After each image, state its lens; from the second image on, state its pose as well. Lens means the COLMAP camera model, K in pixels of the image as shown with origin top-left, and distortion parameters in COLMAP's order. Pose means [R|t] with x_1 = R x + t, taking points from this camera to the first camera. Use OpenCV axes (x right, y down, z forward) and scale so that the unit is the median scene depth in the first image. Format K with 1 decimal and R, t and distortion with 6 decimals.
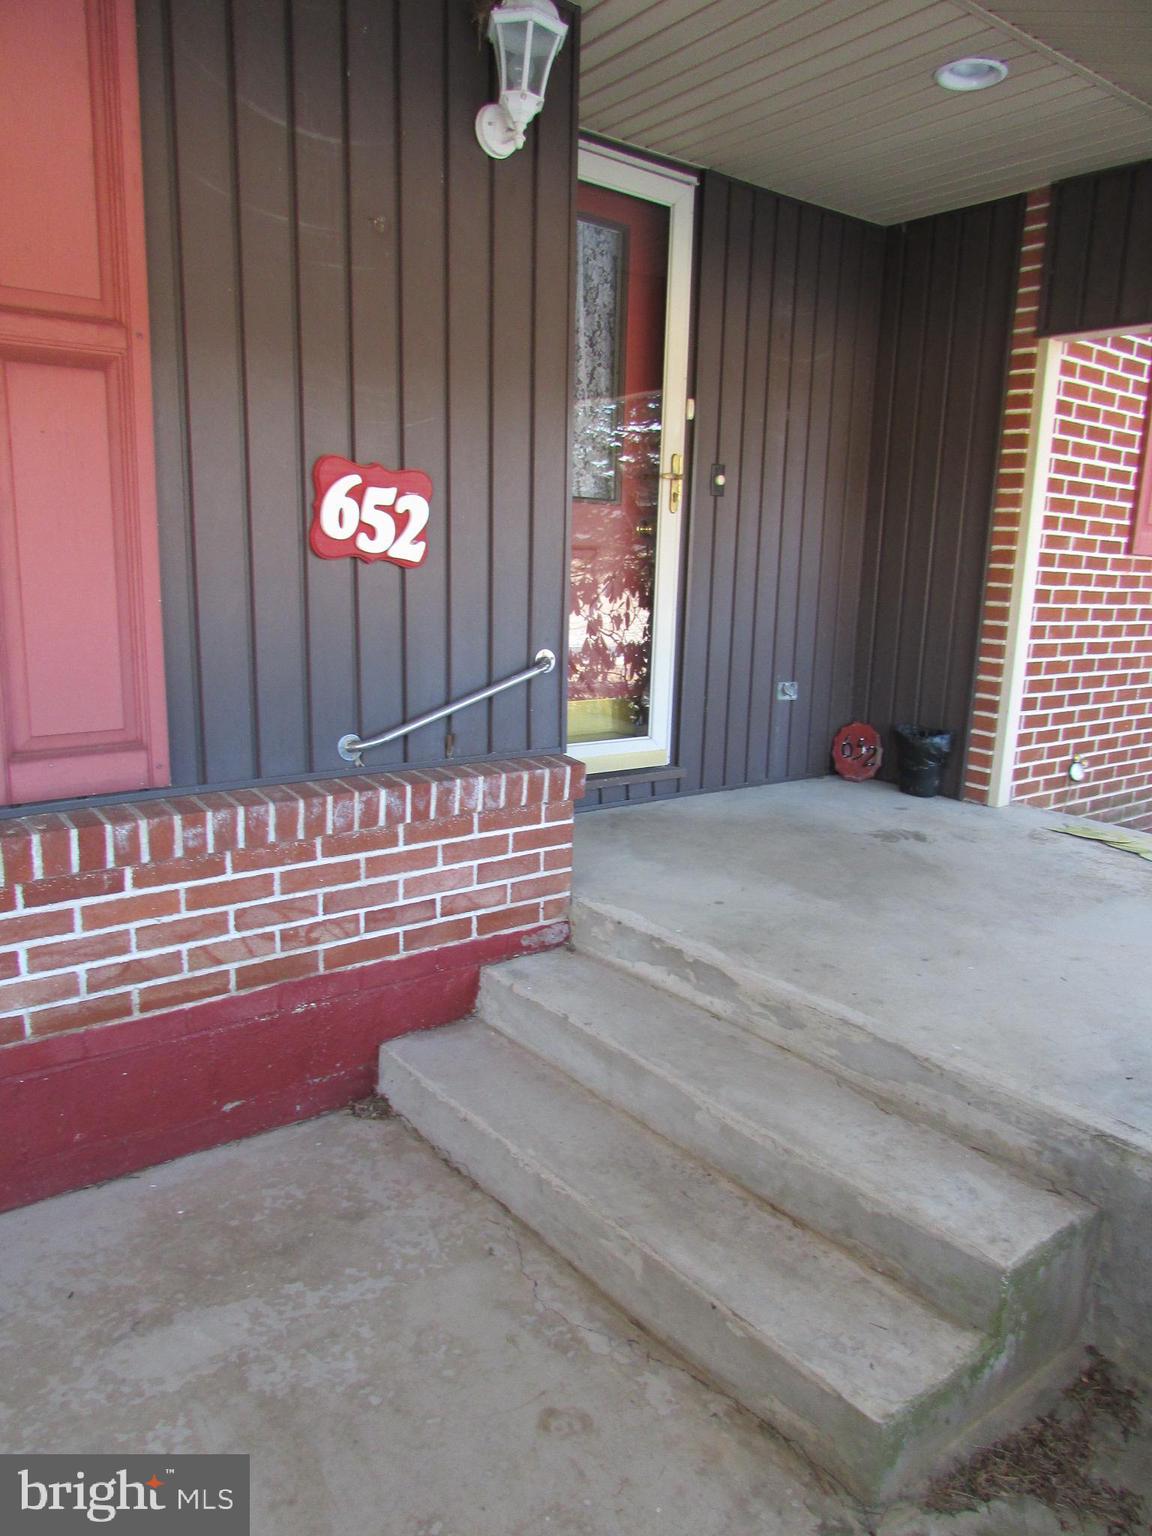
lens RADIAL K [[1099.6, 0, 576.0], [0, 1099.6, 768.0], [0, 0, 1]] dist [-0.012326, 0.001938]
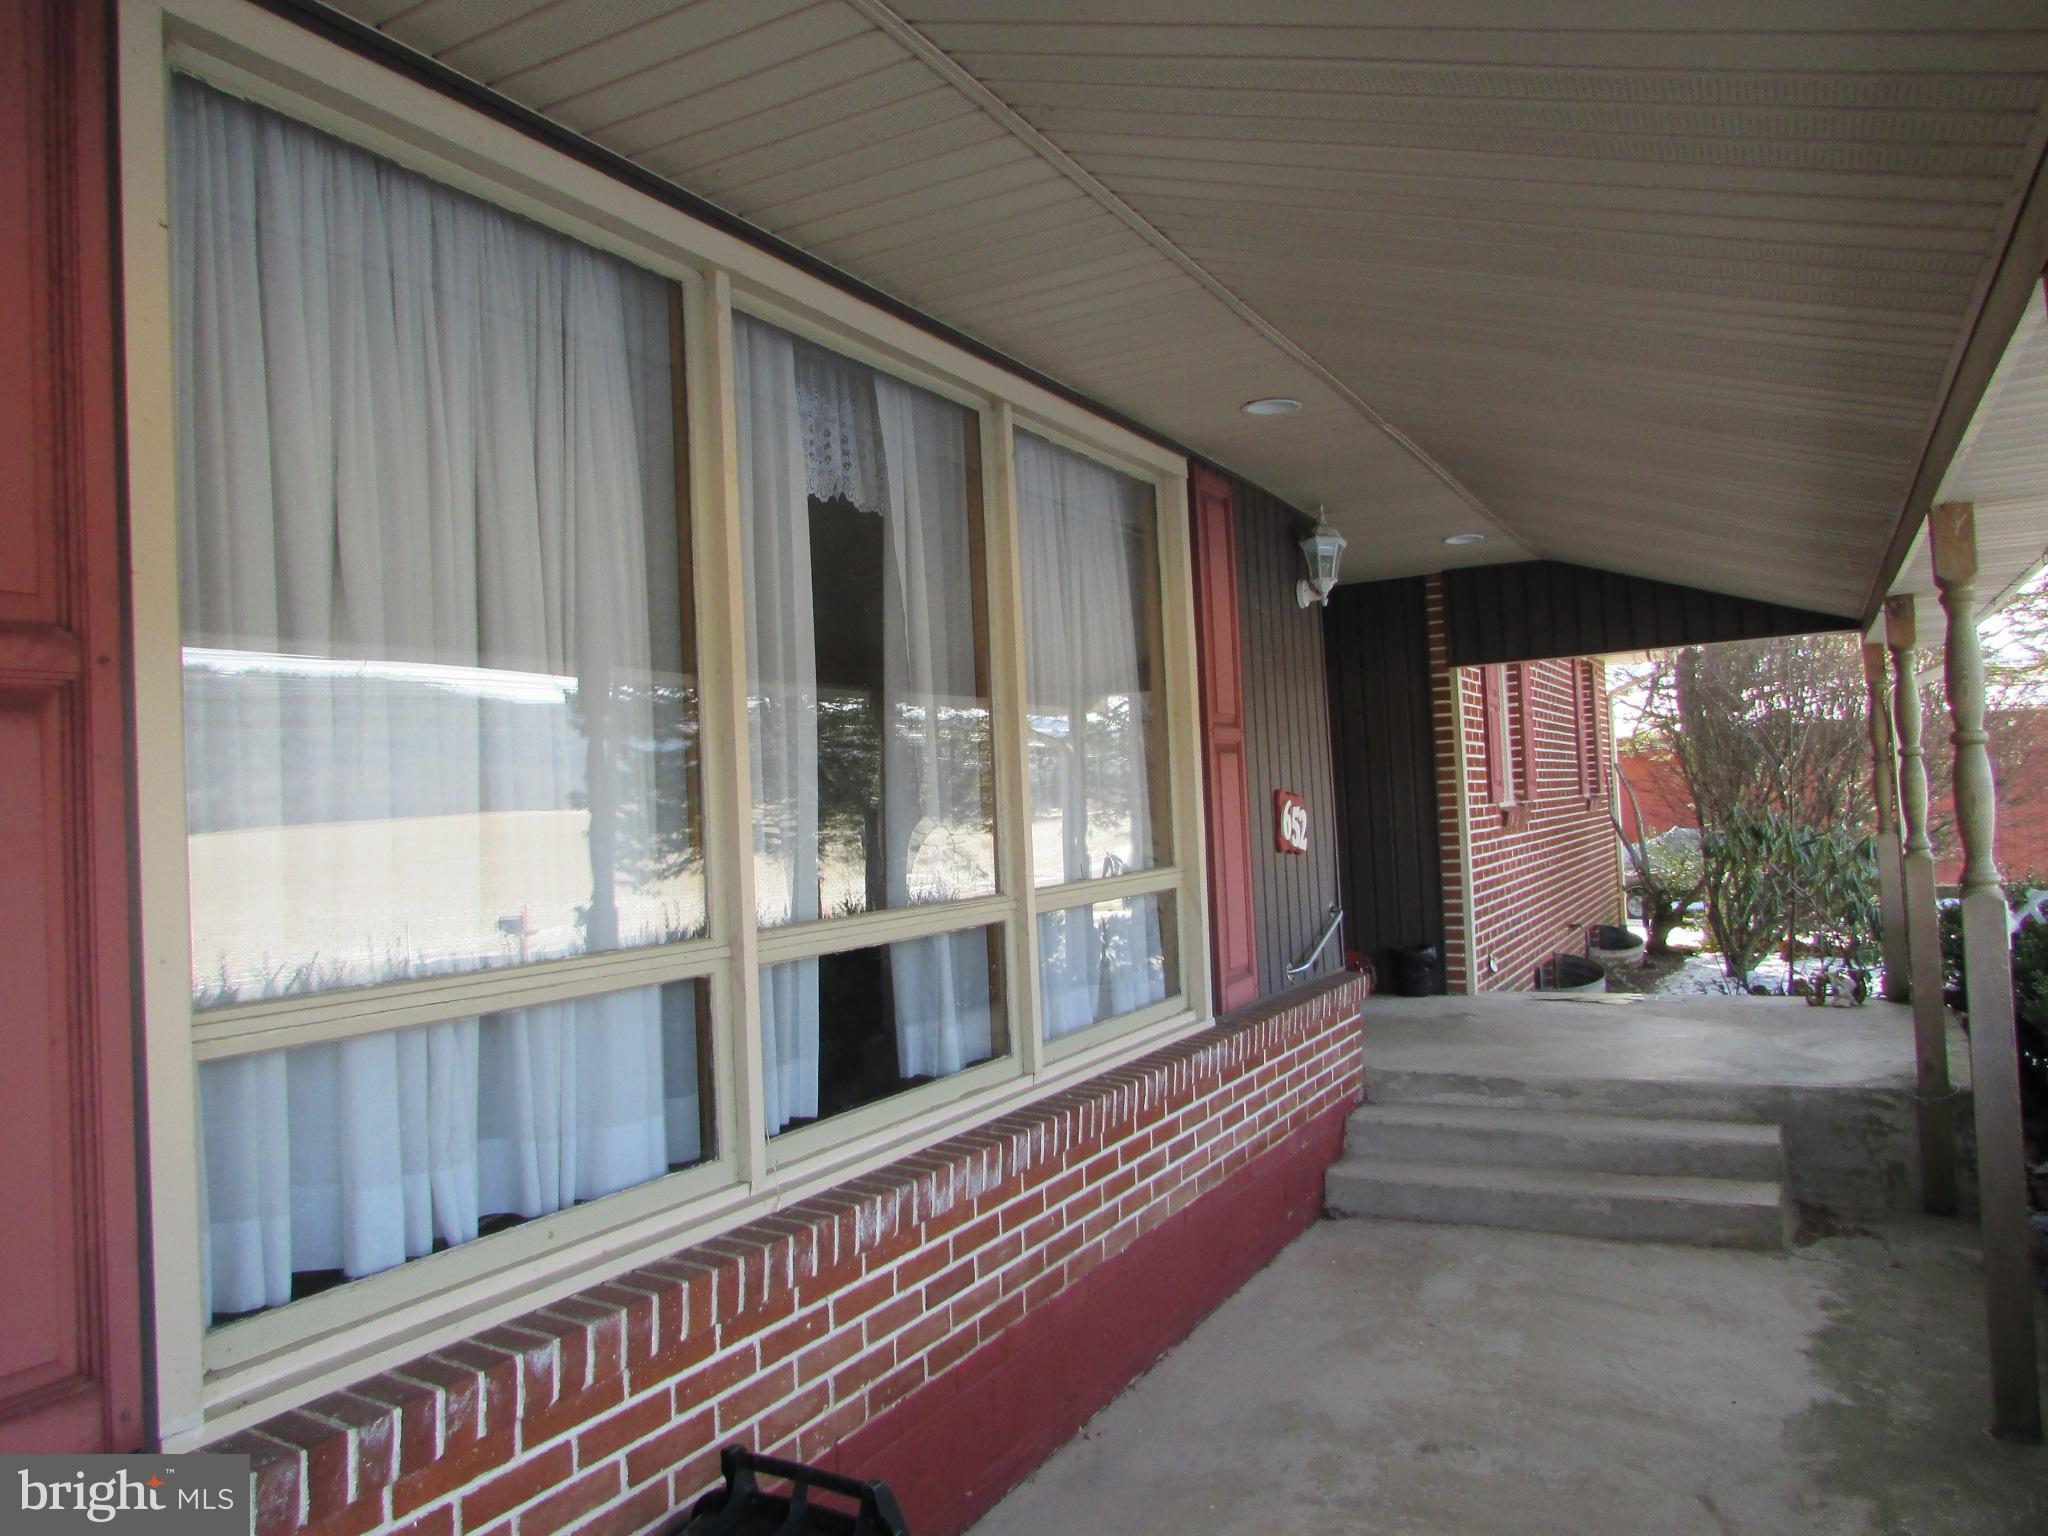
lens RADIAL K [[1466.1, 0, 1026.5], [0, 1466.1, 753.2], [0, 0, 1]] dist [-0.012326, 0.001938]
pose [[0.913949, -0.067144, 0.400237, -1.325935], [0.160763, 0.965439, -0.205143, 0.047332], [-0.372630, 0.251833, 0.893156, -0.768740]]
